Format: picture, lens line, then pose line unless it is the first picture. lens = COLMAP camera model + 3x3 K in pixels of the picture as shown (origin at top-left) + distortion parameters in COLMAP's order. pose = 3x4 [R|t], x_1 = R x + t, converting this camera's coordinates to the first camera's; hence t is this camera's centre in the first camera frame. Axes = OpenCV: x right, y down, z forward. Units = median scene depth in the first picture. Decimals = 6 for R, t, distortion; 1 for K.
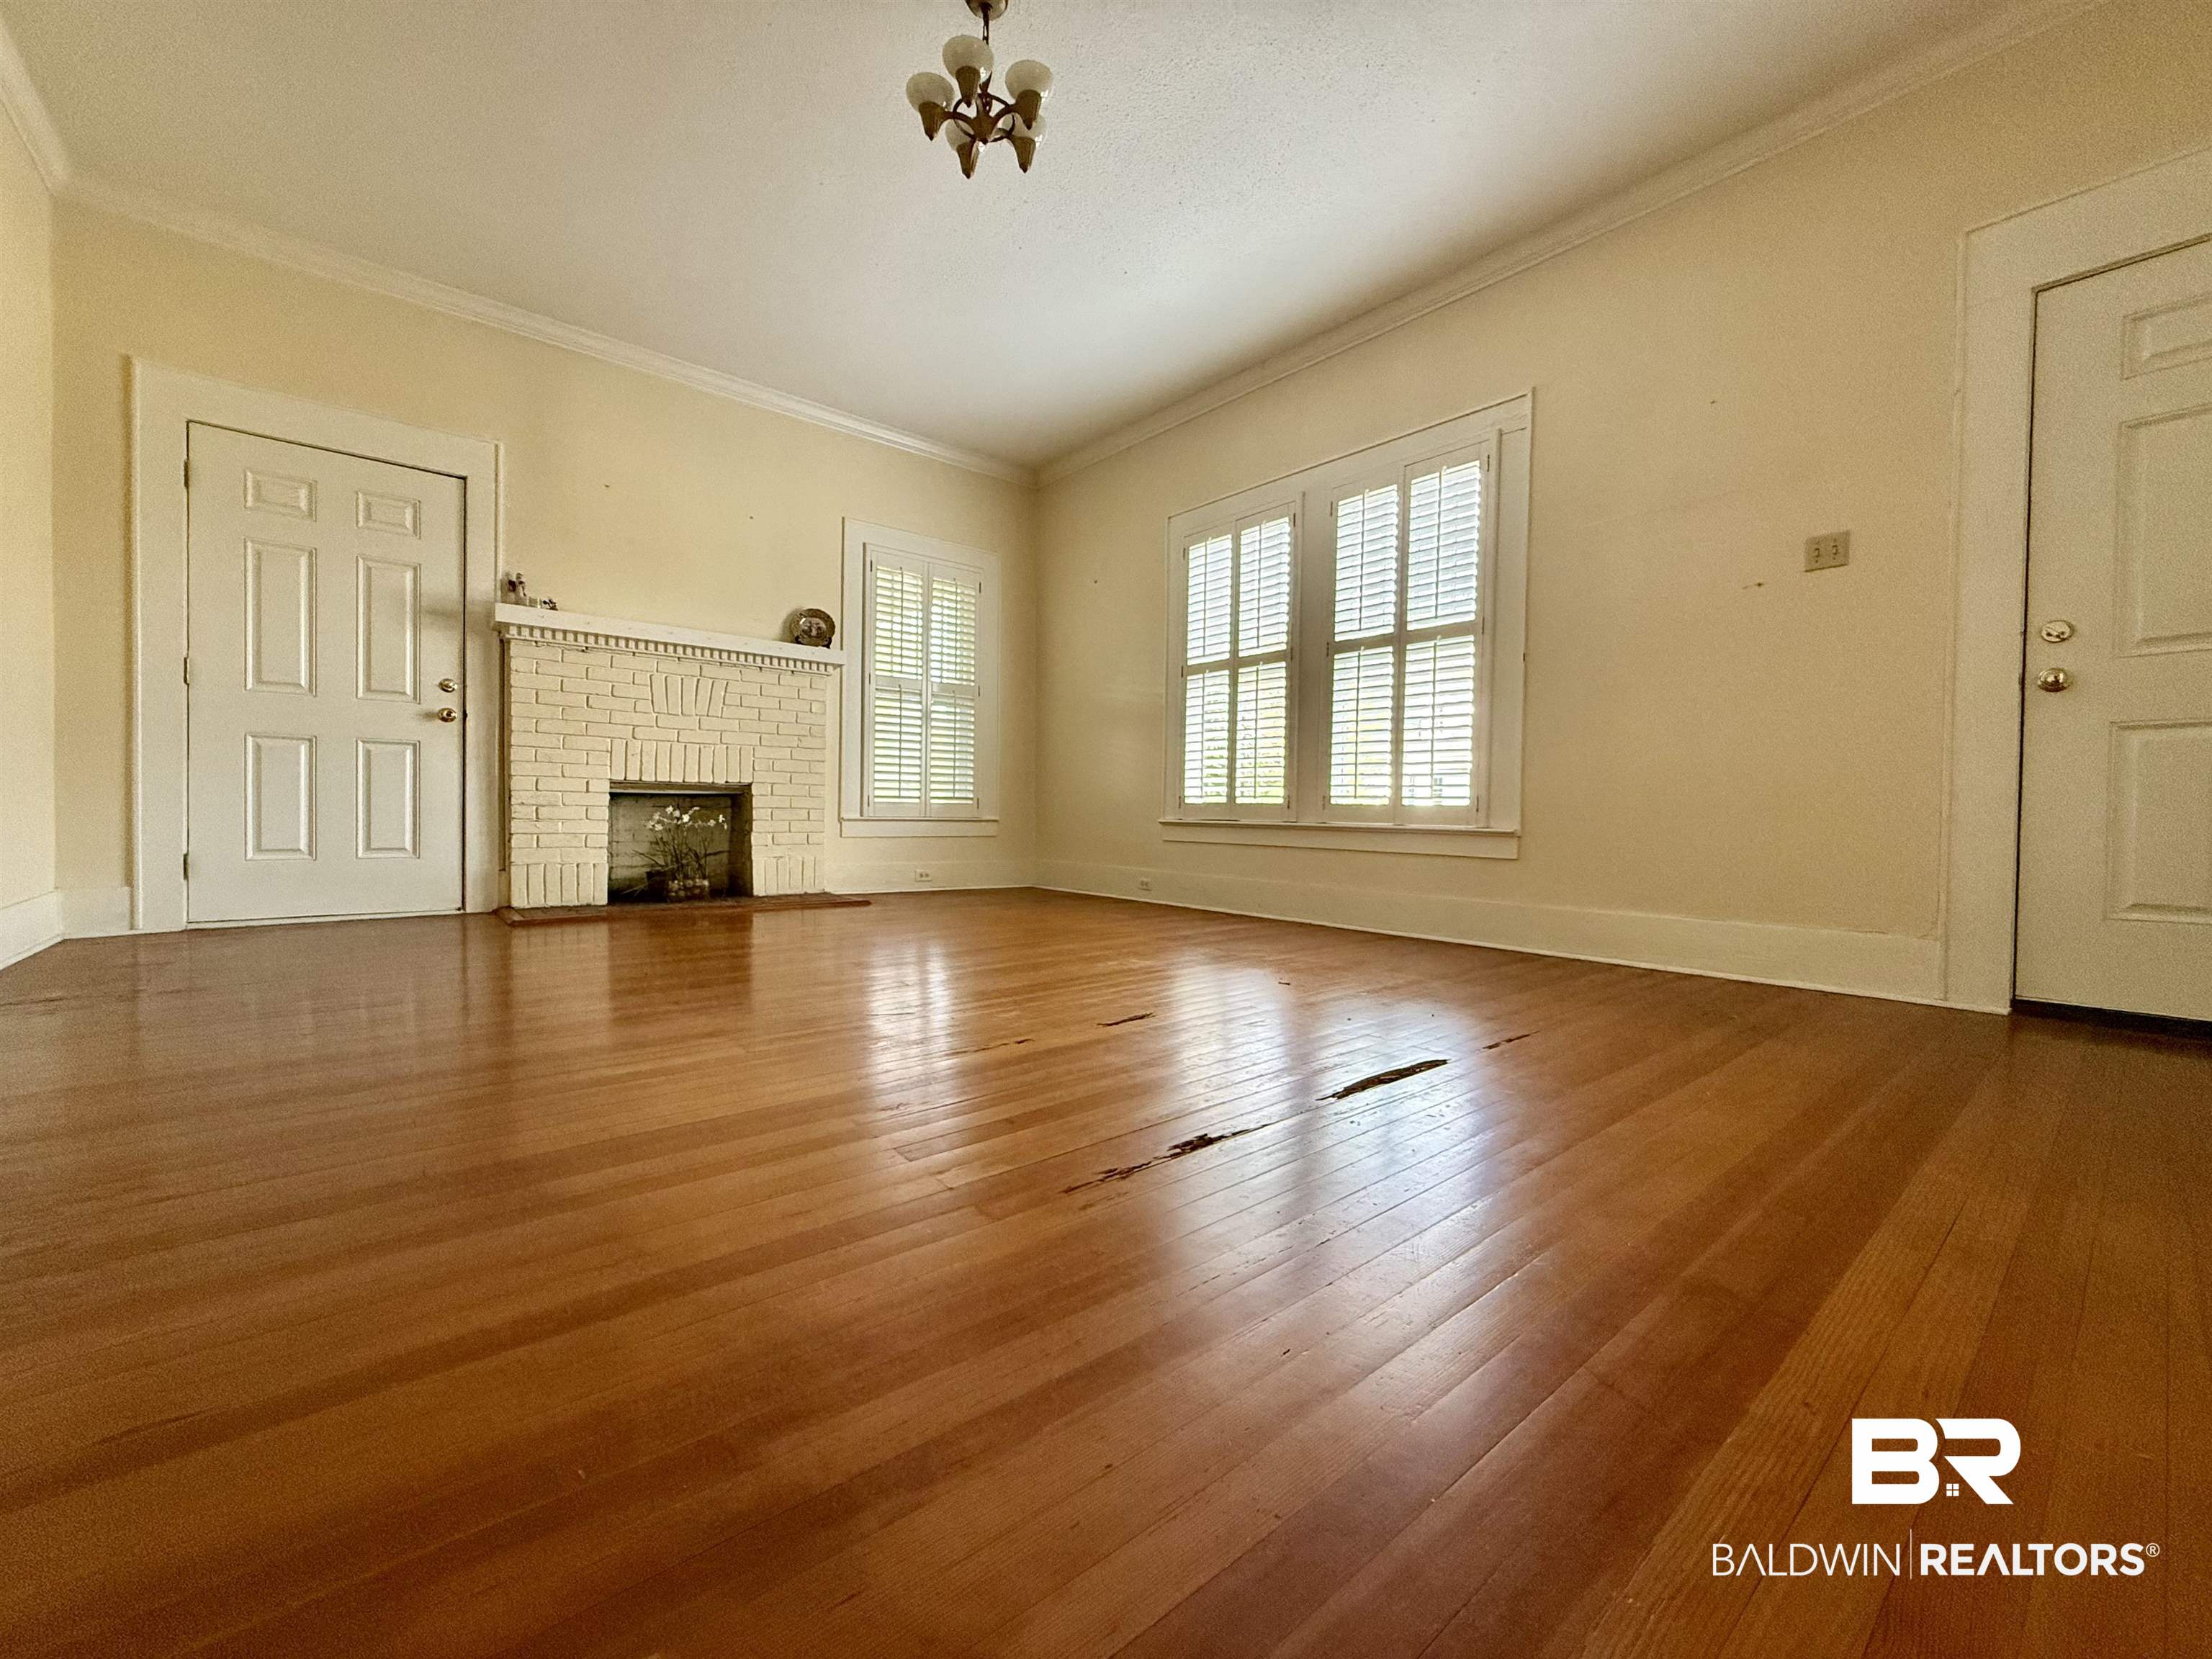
lens RADIAL K [[886.4, 0, 1092.3], [0, 886.4, 821.9], [0, 0, 1]] dist [0.002940, 0.000234]
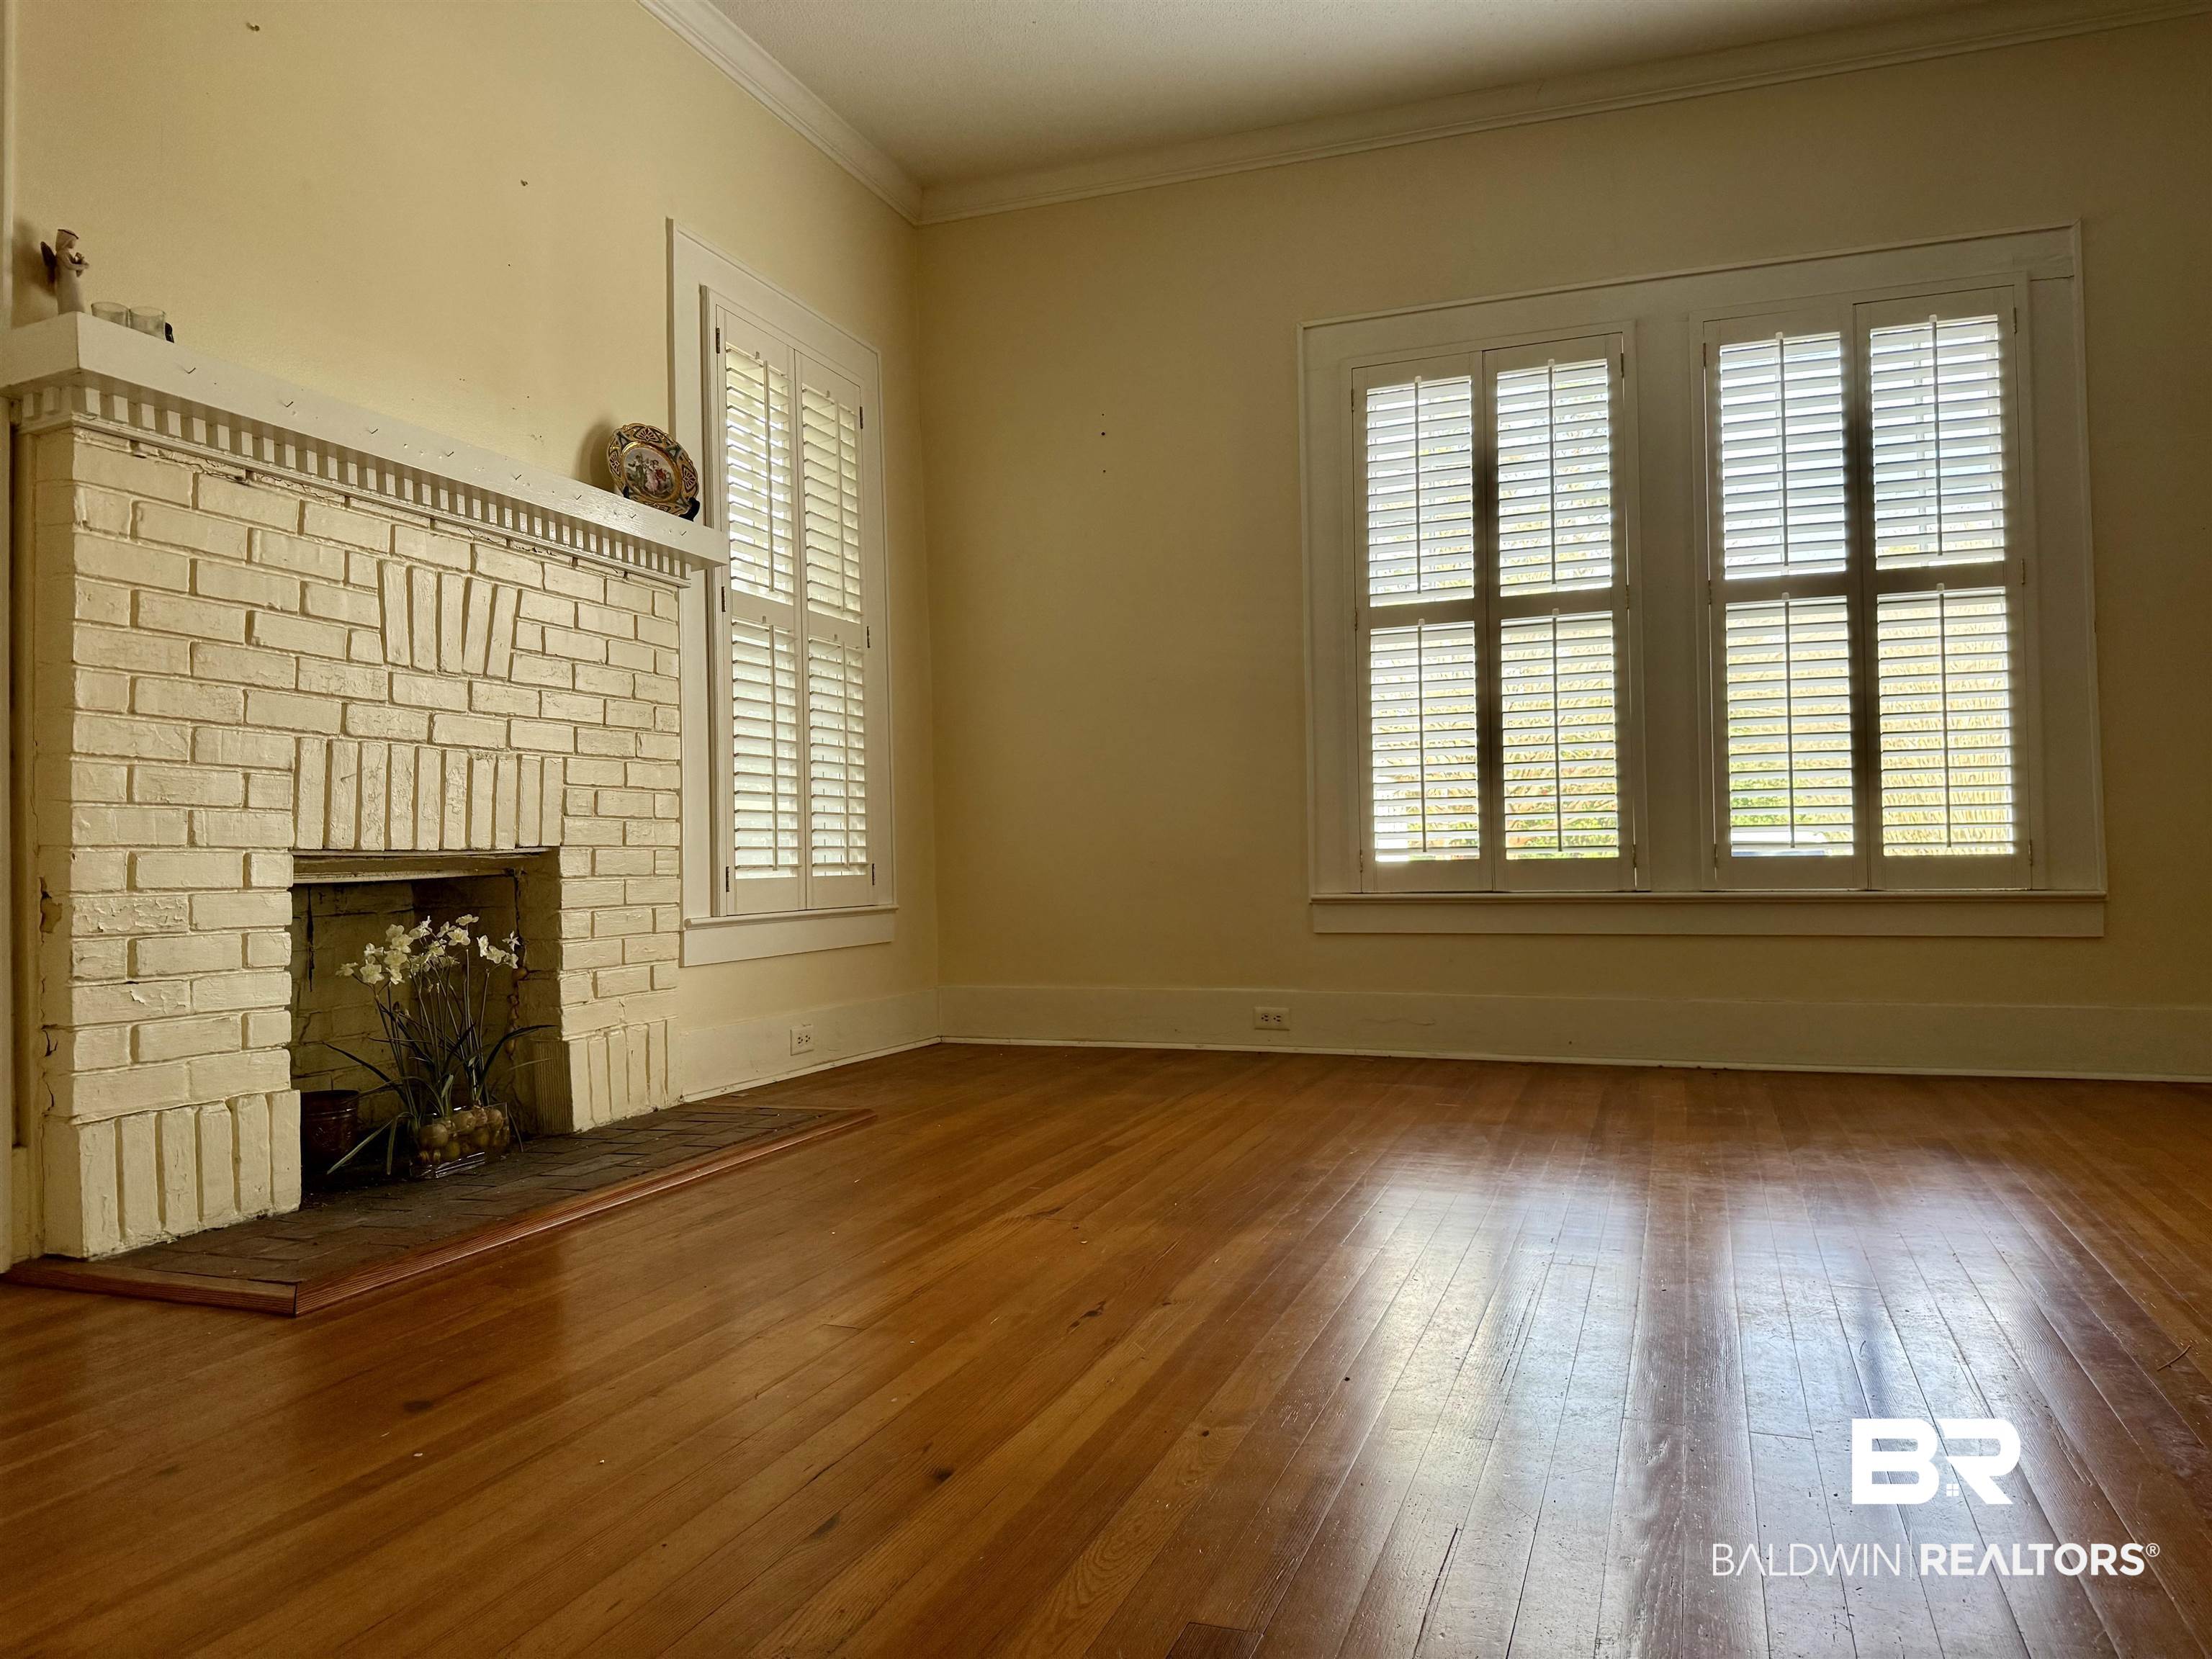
lens RADIAL K [[1568.3, 0, 1122.2], [0, 1568.3, 824.8], [0, 0, 1]] dist [0.035583, -0.013461]
pose [[0.862822, -0.019738, 0.505122, -0.562434], [0.036556, 0.999057, -0.023405, -0.030068], [-0.504184, 0.038659, 0.862731, 0.283256]]
